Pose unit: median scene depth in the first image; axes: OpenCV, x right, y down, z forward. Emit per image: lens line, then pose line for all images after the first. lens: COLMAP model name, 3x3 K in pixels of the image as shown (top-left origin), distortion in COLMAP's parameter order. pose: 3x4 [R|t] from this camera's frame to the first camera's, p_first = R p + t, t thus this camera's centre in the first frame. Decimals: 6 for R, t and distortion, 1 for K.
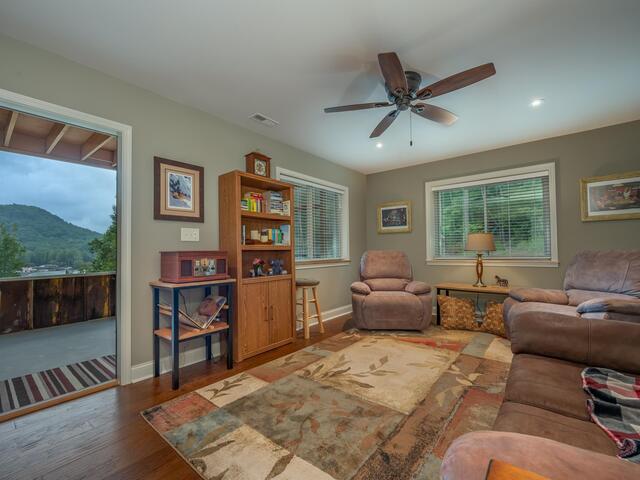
lens RADIAL K [[289.3, 0, 318.8], [0, 289.3, 243.1], [0, 0, 1]] dist [0.003960, -0.000381]
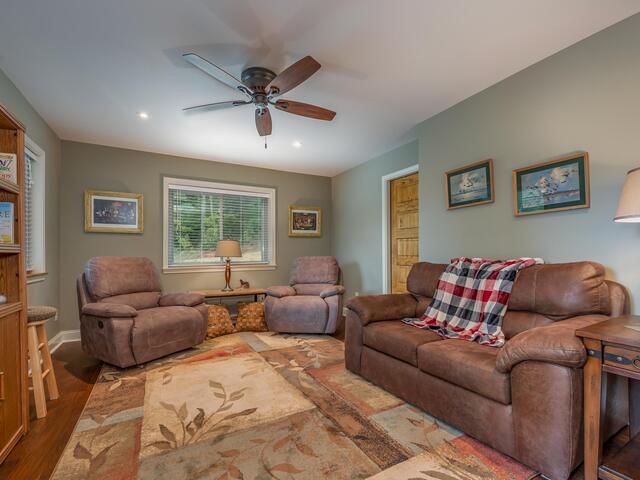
lens RADIAL K [[304.3, 0, 328.9], [0, 304.3, 250.6], [0, 0, 1]] dist [0.003380, -0.000310]
pose [[0.350411, 0.023432, 0.936303, -0.432175], [-0.020250, 0.999643, -0.017439, 0.019133], [-0.936377, -0.012849, 0.350760, 0.330818]]
